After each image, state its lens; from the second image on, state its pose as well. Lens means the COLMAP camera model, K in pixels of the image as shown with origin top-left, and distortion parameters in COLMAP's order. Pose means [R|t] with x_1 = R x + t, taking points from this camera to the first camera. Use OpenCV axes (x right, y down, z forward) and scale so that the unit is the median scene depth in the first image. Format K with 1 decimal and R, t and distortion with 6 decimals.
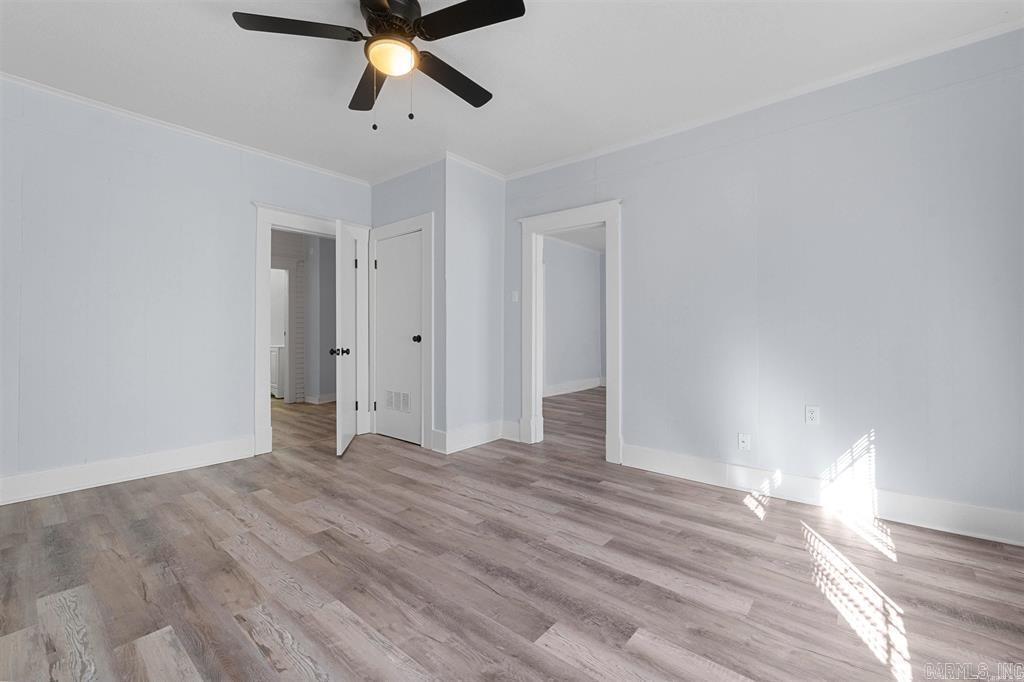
lens RADIAL K [[427.6, 0, 510.5], [0, 427.6, 333.6], [0, 0, 1]] dist [-0.000516, -0.000309]
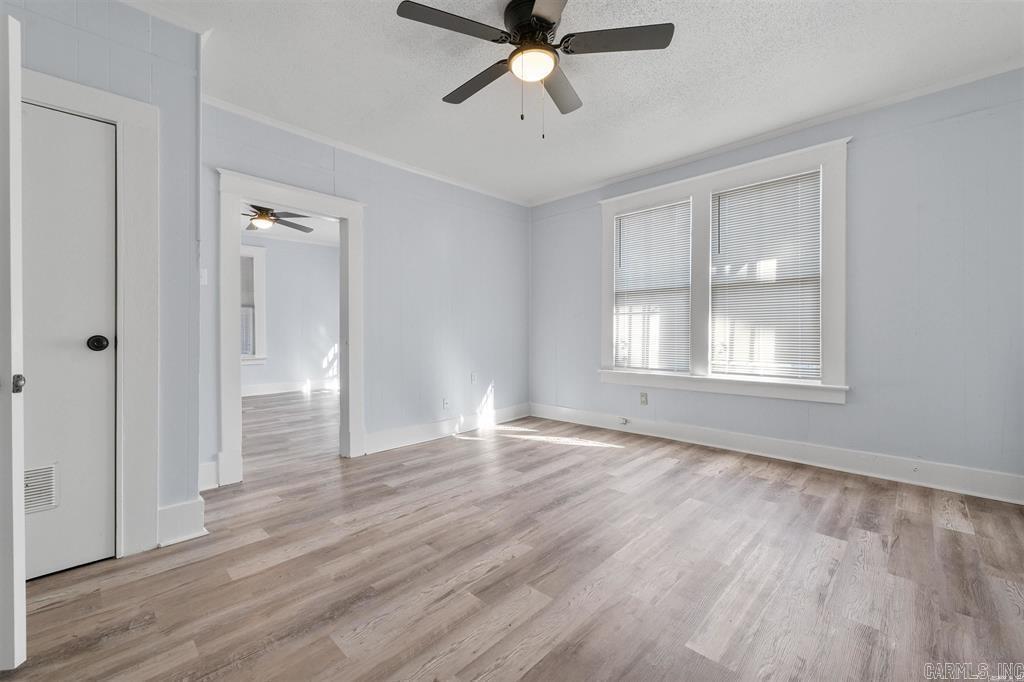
lens RADIAL K [[417.0, 0, 510.8], [0, 417.0, 335.9], [0, 0, 1]] dist [0.001263, -0.000042]
pose [[0.066815, -0.013539, 0.997674, -1.226284], [0.002578, 0.999907, 0.013397, -0.001952], [-0.997762, 0.001677, 0.066843, 0.939480]]
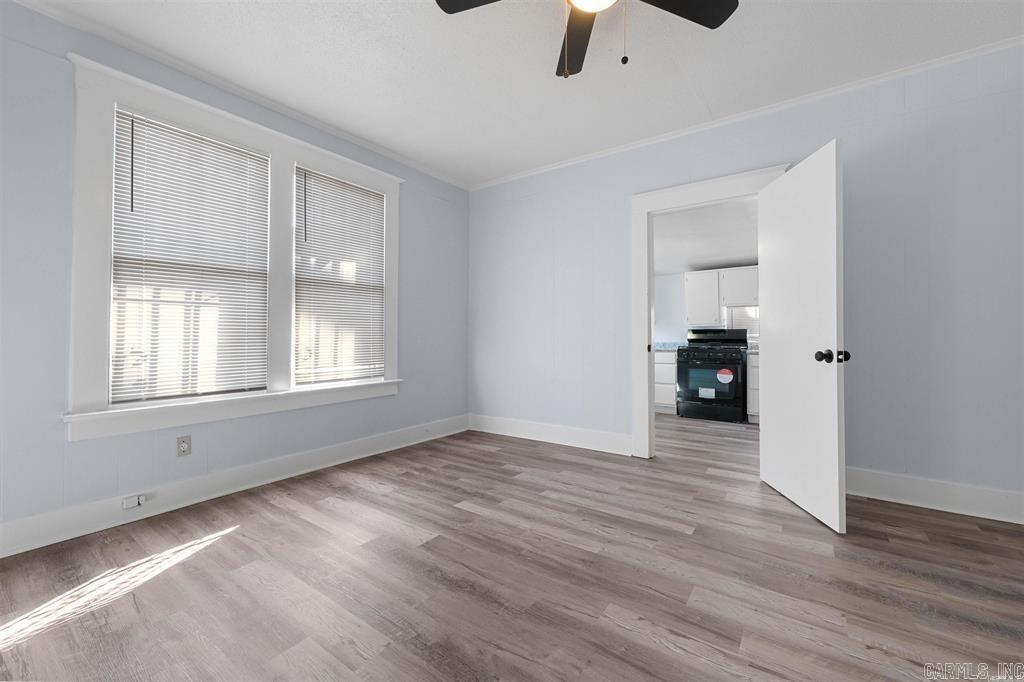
lens RADIAL K [[417.0, 0, 510.8], [0, 417.0, 335.9], [0, 0, 1]] dist [0.001263, -0.000042]
pose [[-0.997142, -0.002546, -0.075502, -0.058204], [-0.002558, 0.999997, 0.000061, 0.009711], [0.075501, 0.000254, -0.997146, 1.683062]]
